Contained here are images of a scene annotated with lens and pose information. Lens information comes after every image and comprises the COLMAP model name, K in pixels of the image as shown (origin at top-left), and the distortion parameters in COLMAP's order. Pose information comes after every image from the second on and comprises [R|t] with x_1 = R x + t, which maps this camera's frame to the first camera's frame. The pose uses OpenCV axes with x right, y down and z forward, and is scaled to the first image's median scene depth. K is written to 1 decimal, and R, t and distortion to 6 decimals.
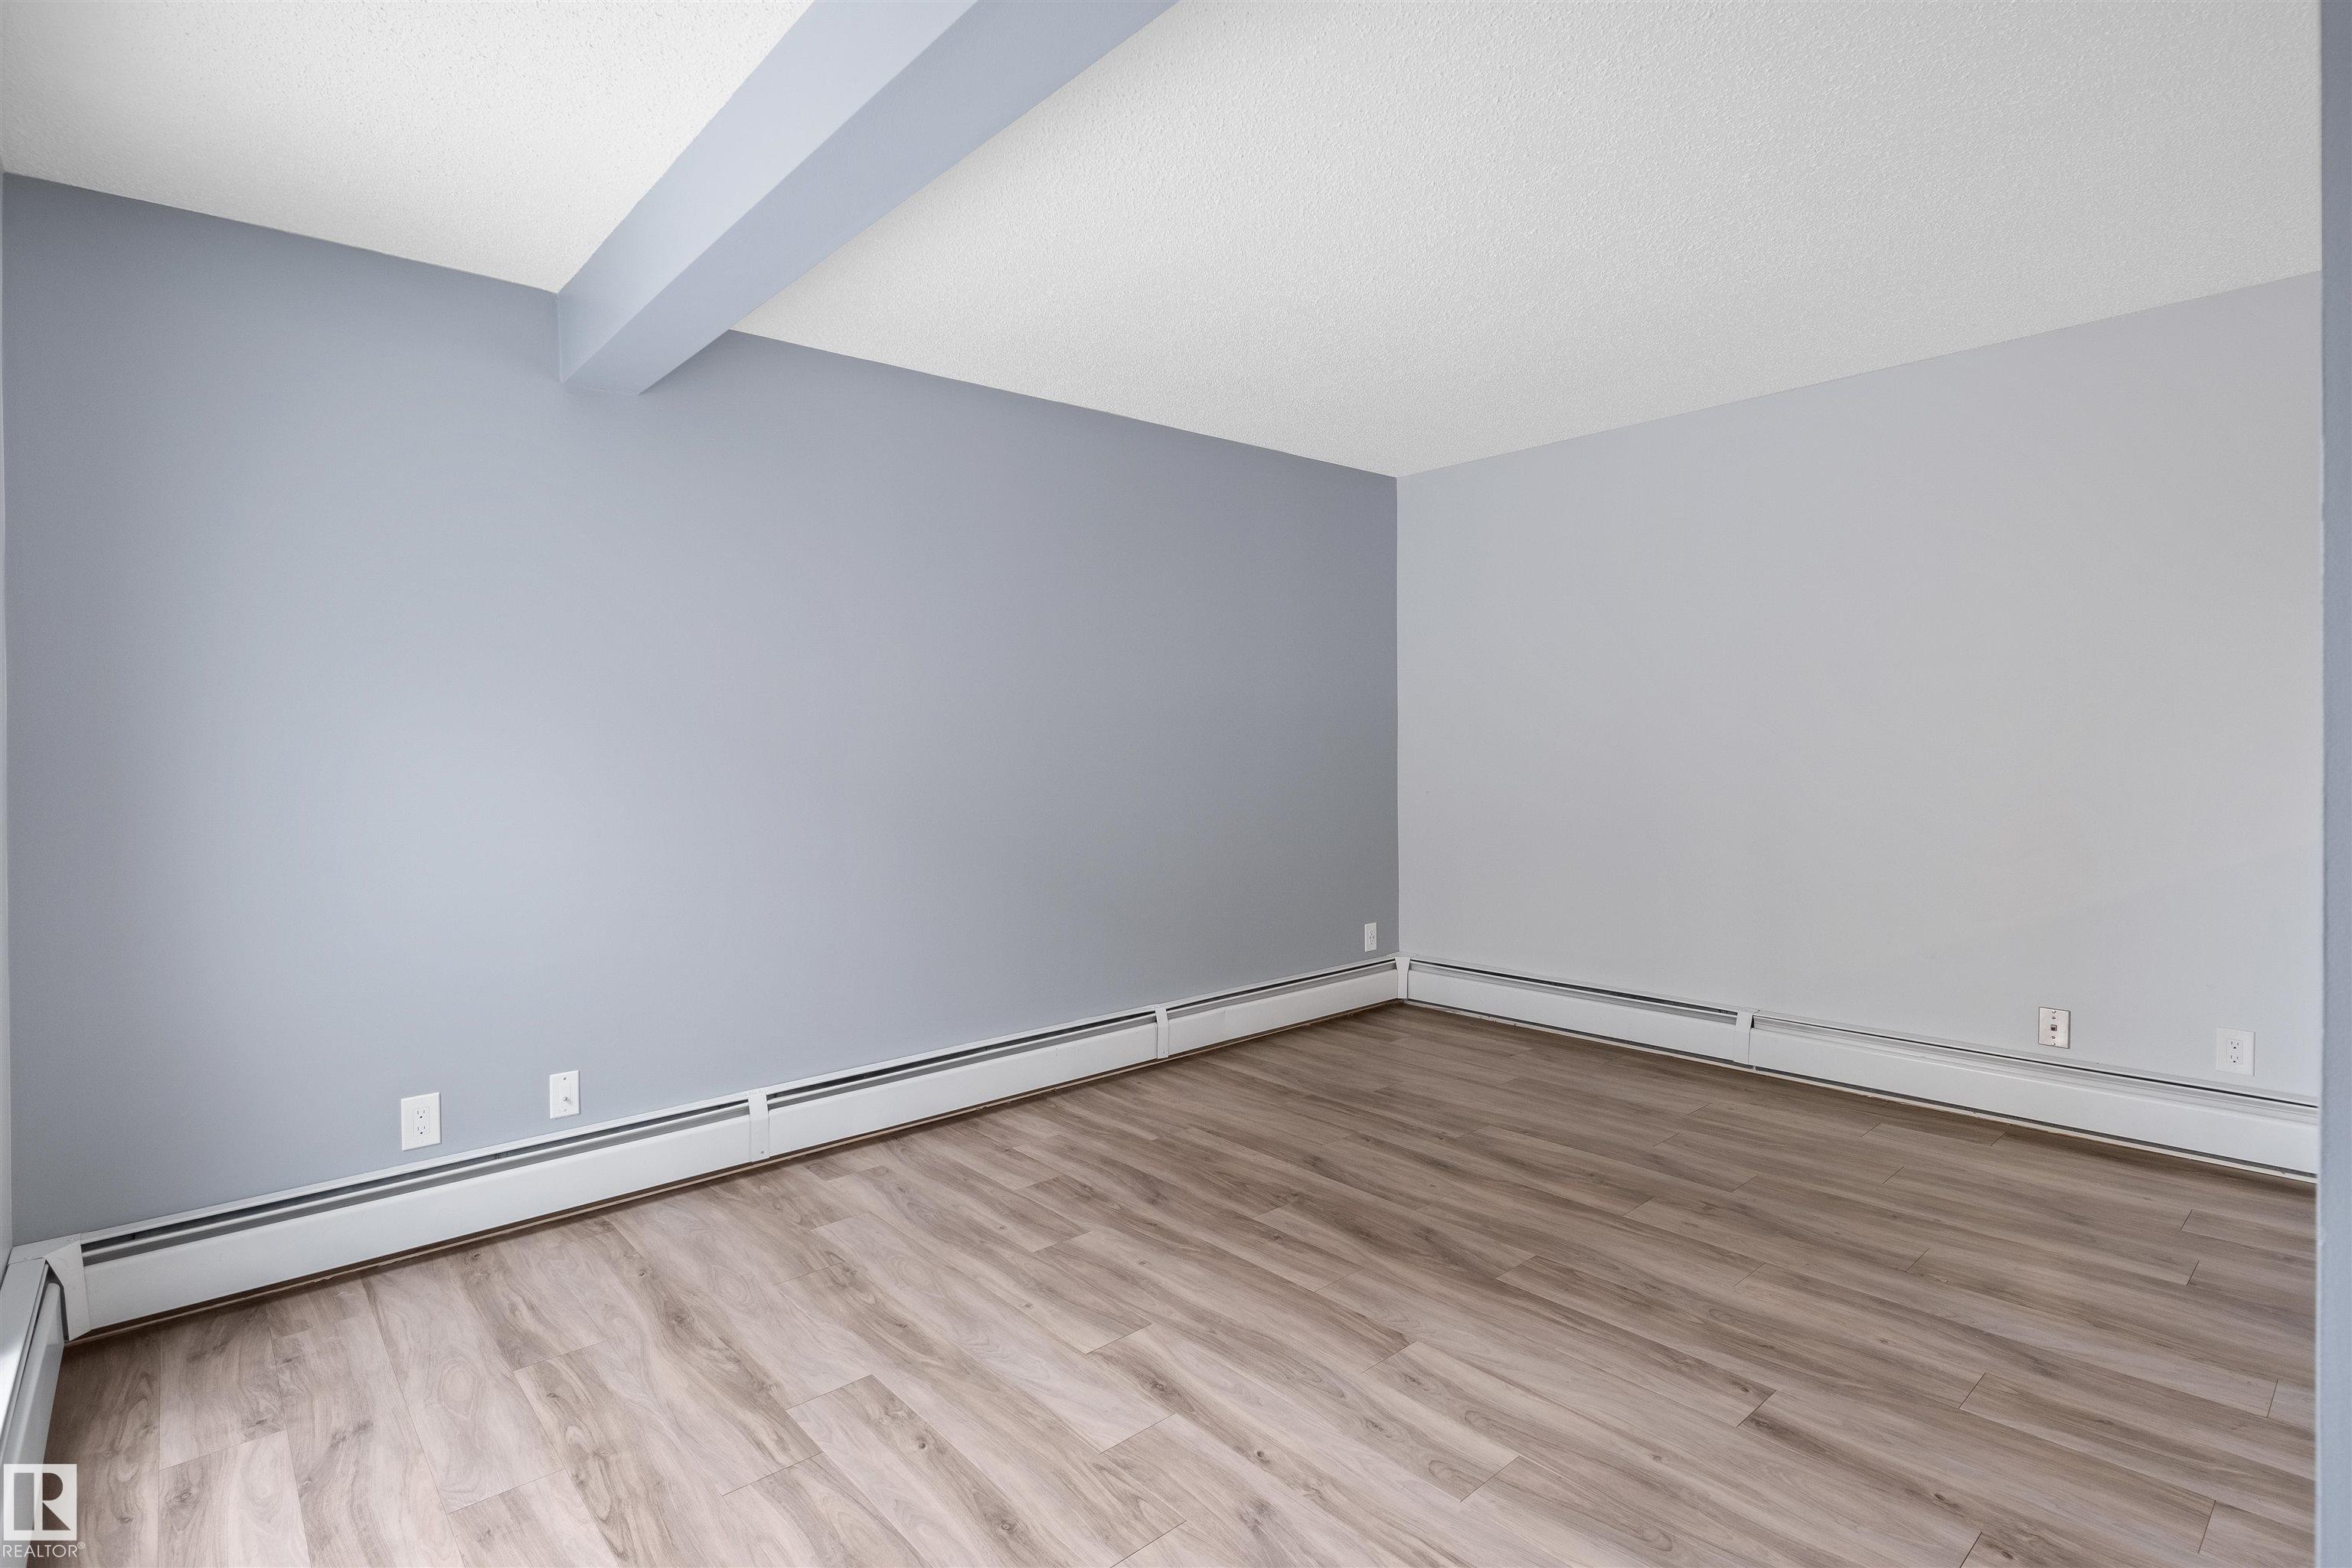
lens RADIAL K [[1128.7, 0, 1161.4], [0, 1128.7, 771.1], [0, 0, 1]] dist [-0.002221, -0.003835]
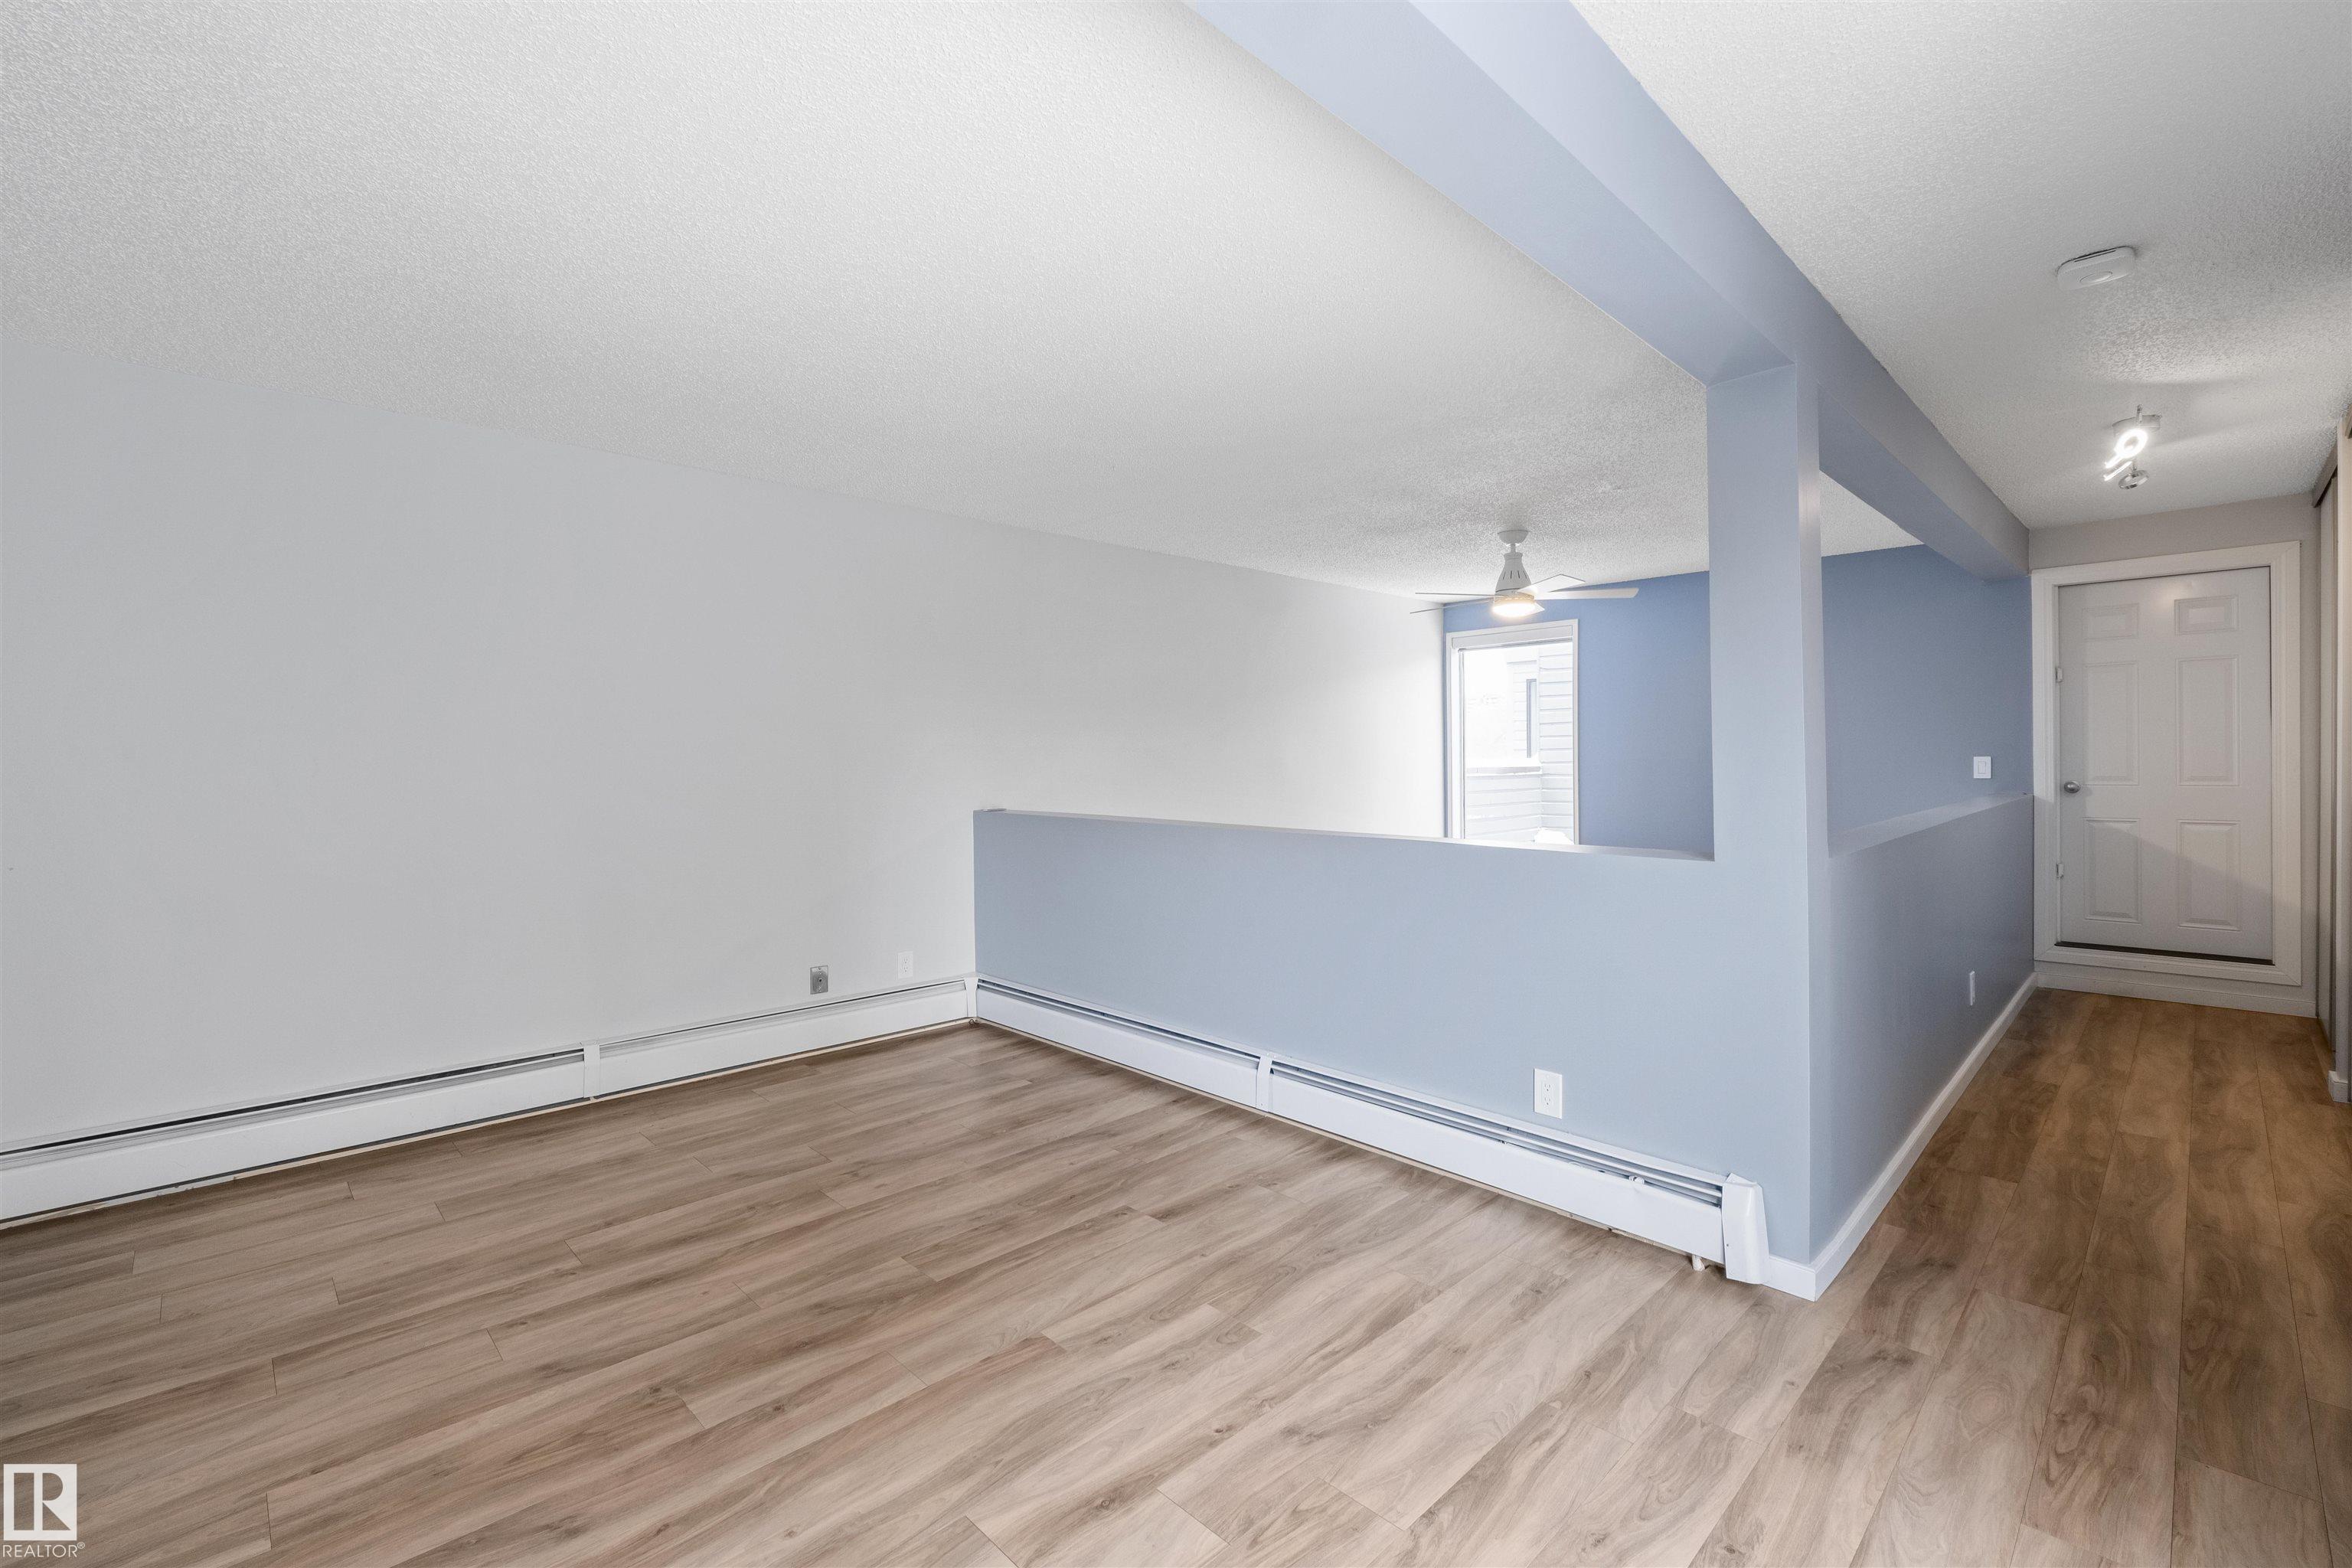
lens RADIAL K [[1020.7, 0, 1171.7], [0, 1020.7, 780.2], [0, 0, 1]] dist [-0.006829, -0.002819]
pose [[-0.050379, -0.004176, 0.998721, -0.603629], [0.037546, 0.999276, 0.006072, -0.014553], [-0.998024, 0.037804, -0.050186, 0.737690]]
